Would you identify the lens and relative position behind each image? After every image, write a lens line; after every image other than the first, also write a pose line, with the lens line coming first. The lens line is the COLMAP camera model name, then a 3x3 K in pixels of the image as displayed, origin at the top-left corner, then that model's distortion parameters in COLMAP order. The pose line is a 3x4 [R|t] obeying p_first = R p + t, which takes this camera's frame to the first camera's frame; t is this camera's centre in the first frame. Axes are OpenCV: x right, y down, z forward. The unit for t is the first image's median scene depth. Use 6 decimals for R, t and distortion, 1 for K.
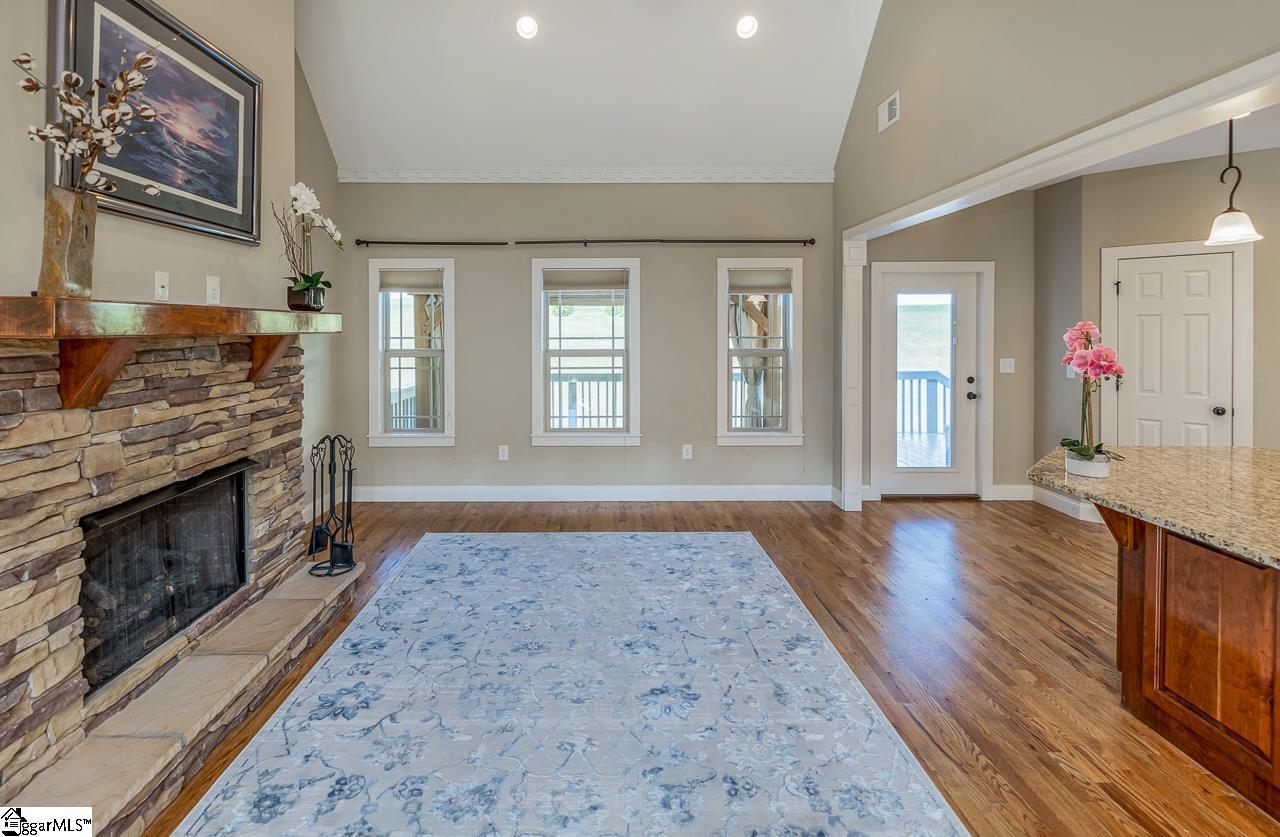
lens RADIAL K [[594.9, 0, 617.3], [0, 594.9, 327.7], [0, 0, 1]] dist [0.001735, -0.001709]
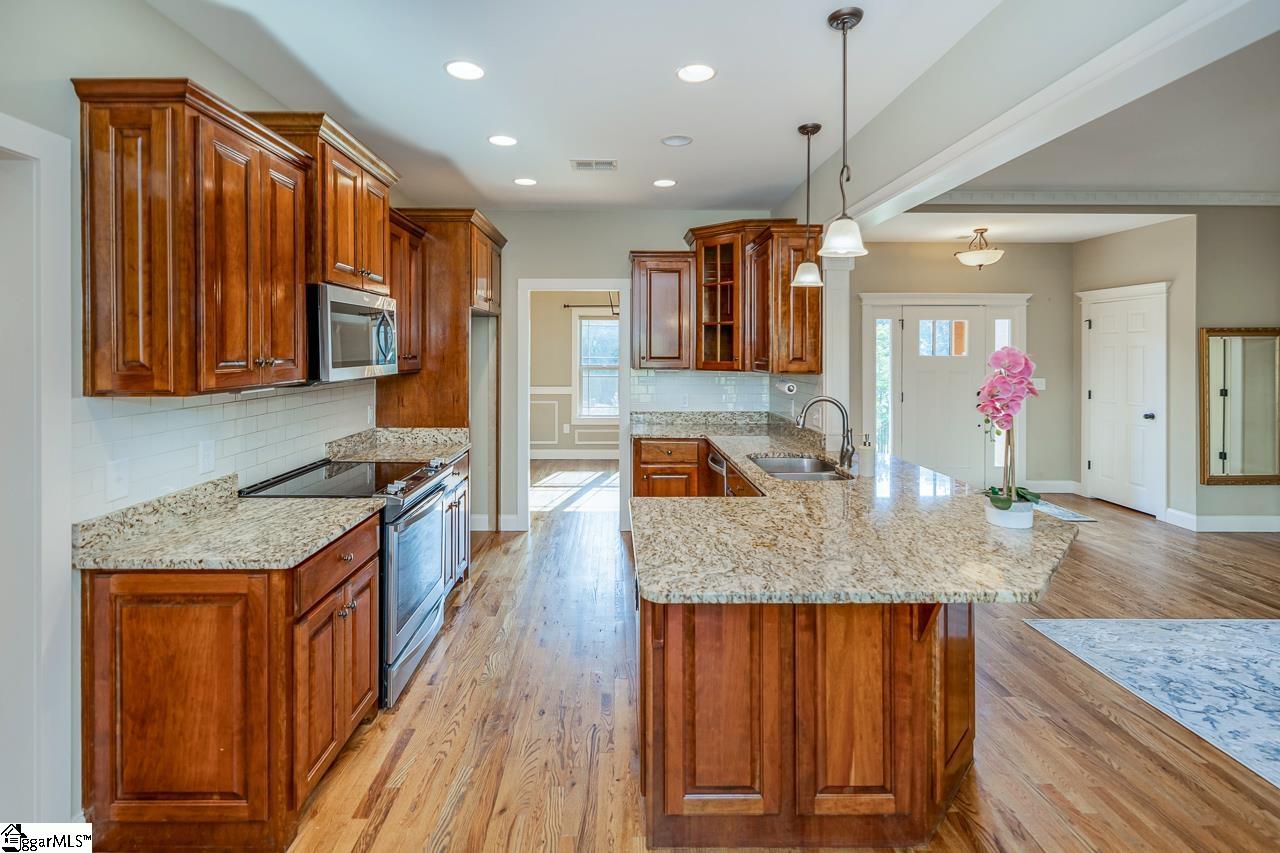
lens RADIAL K [[580.3, 0, 618.6], [0, 580.3, 353.1], [0, 0, 1]] dist [0.000208, -0.000926]
pose [[-0.999990, -0.001729, 0.004032, 1.185273], [-0.001723, 0.999997, 0.001704, -0.000897], [-0.004035, 0.001697, -0.999990, 1.617384]]
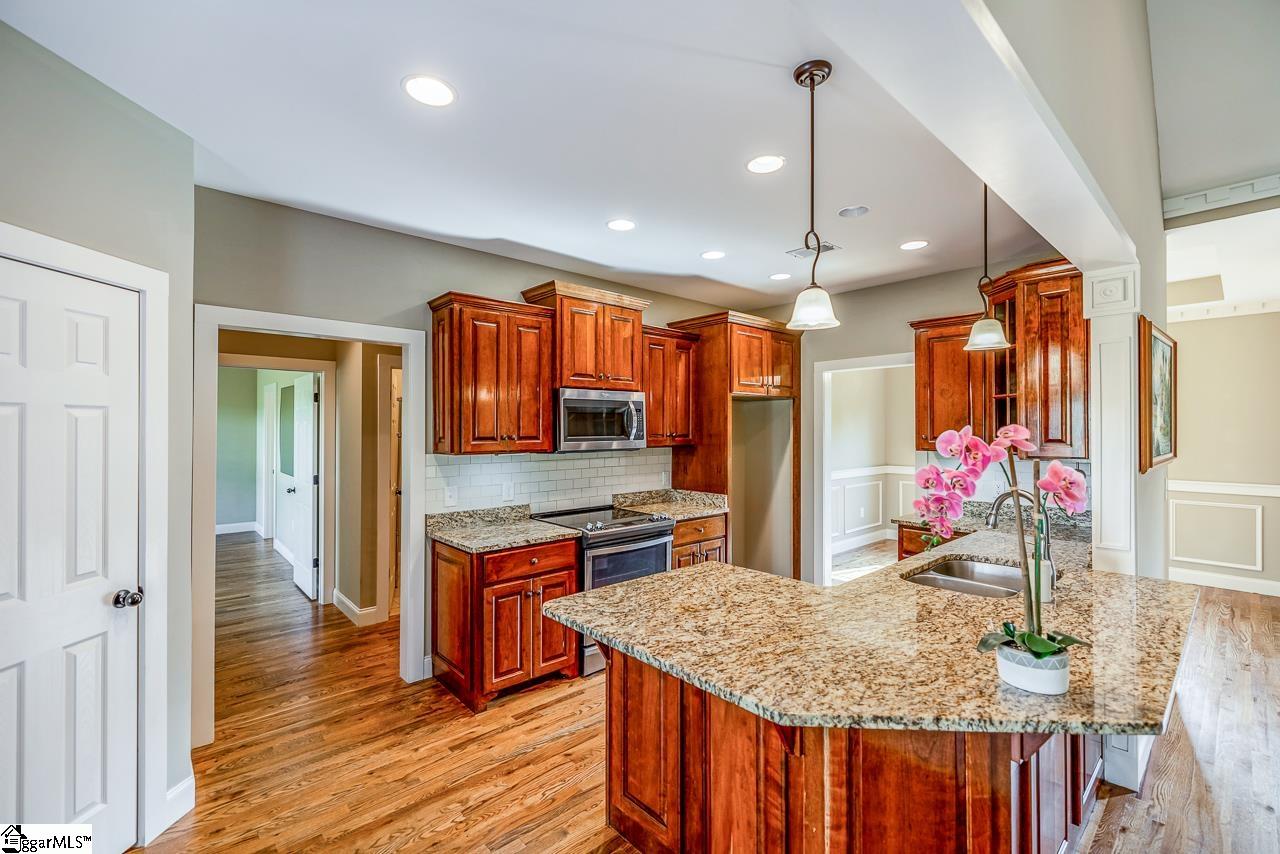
lens RADIAL K [[548.9, 0, 632.0], [0, 548.9, 425.2], [0, 0, 1]] dist [0.004670, -0.002626]
pose [[-0.652306, 0.006030, 0.757931, 0.551947], [-0.000180, 0.999967, -0.008110, -0.005376], [-0.757955, -0.005427, -0.652284, 1.457873]]
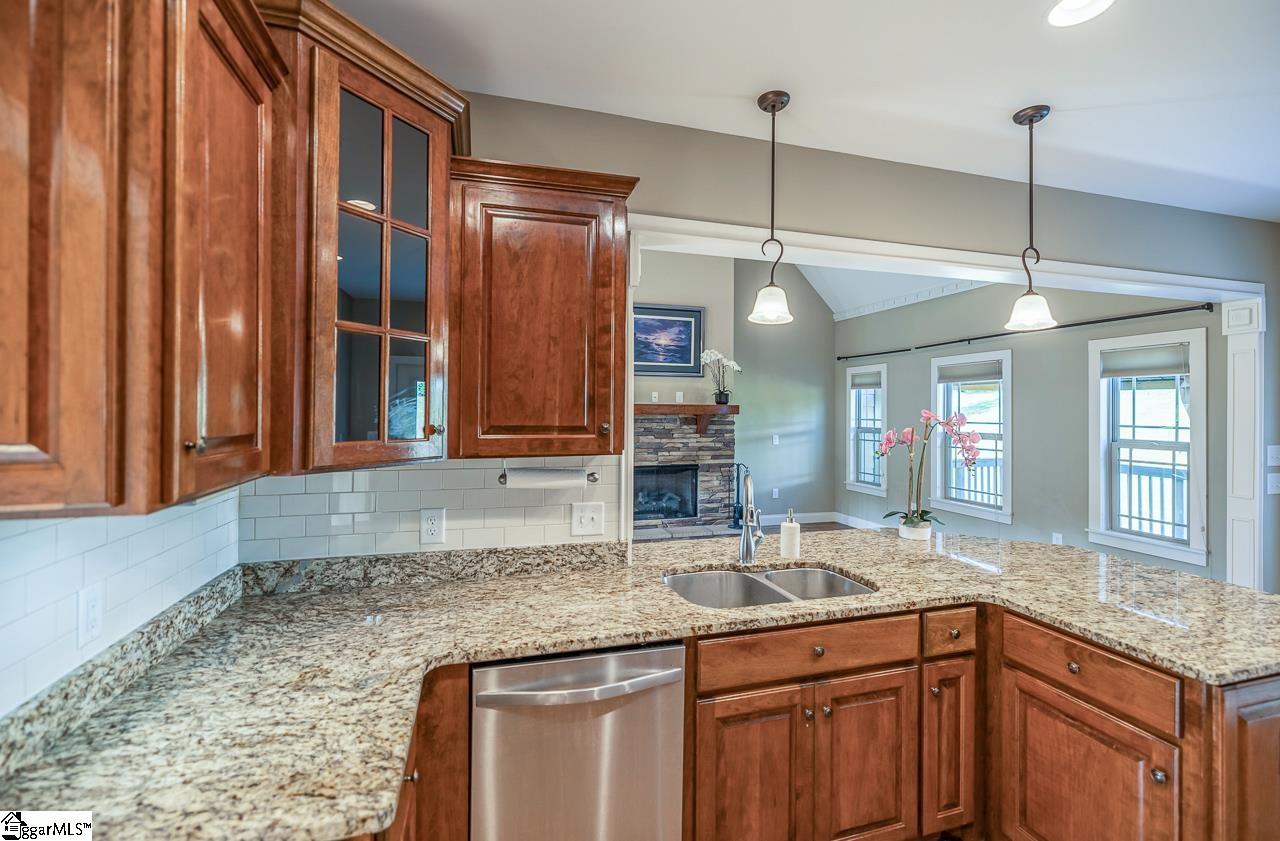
lens RADIAL K [[548.9, 0, 637.9], [0, 548.9, 403.1], [0, 0, 1]] dist [0.004670, -0.002626]
pose [[0.271772, -0.009395, -0.962316, 1.483002], [-0.007845, 0.999897, -0.011977, -0.005943], [0.962330, 0.010804, 0.271670, 0.154614]]
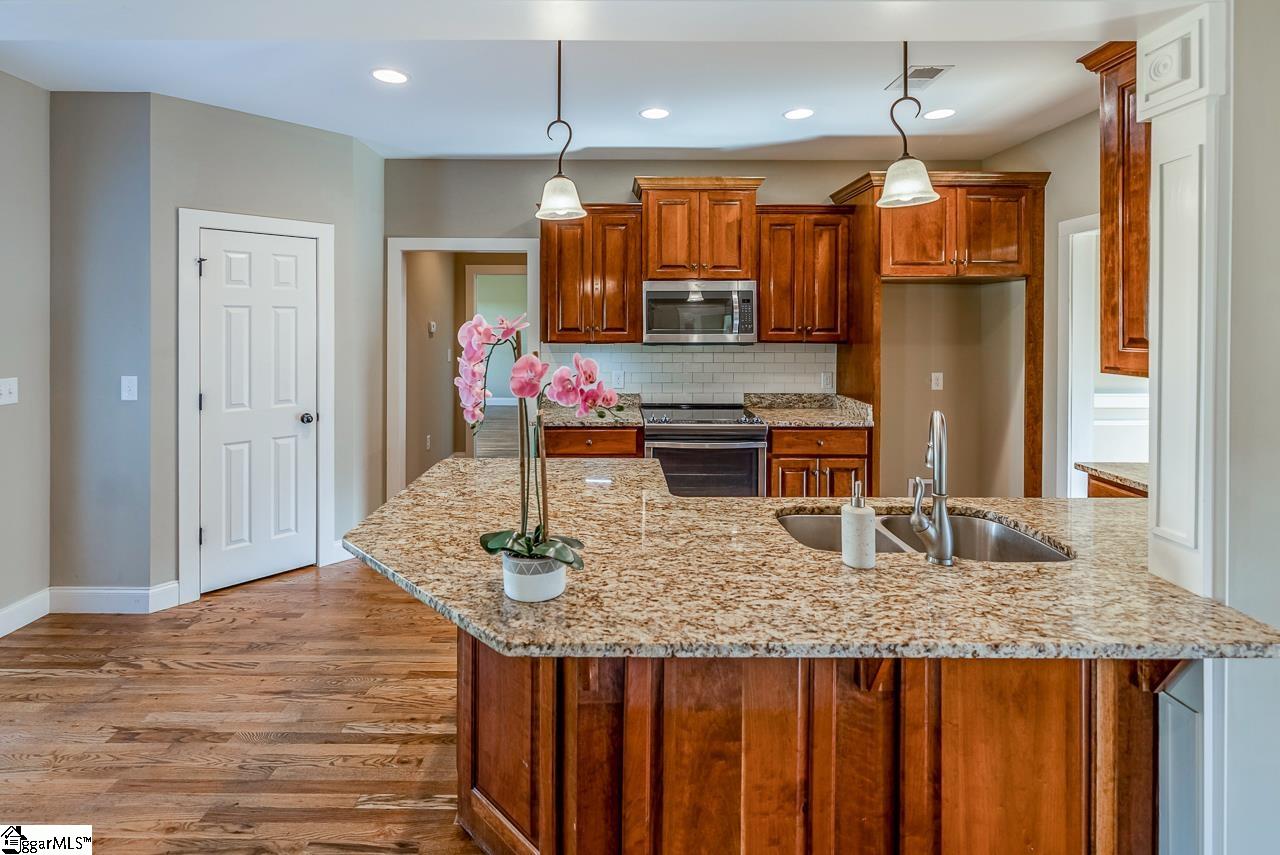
lens RADIAL K [[597.9, 0, 611.2], [0, 597.9, 324.3], [0, 0, 1]] dist [-0.002224, 0.000810]
pose [[0.013170, -0.001748, 0.999912, 0.207285], [-0.003644, 0.999992, 0.001796, -0.001546], [-0.999907, -0.003668, 0.013164, 0.812453]]
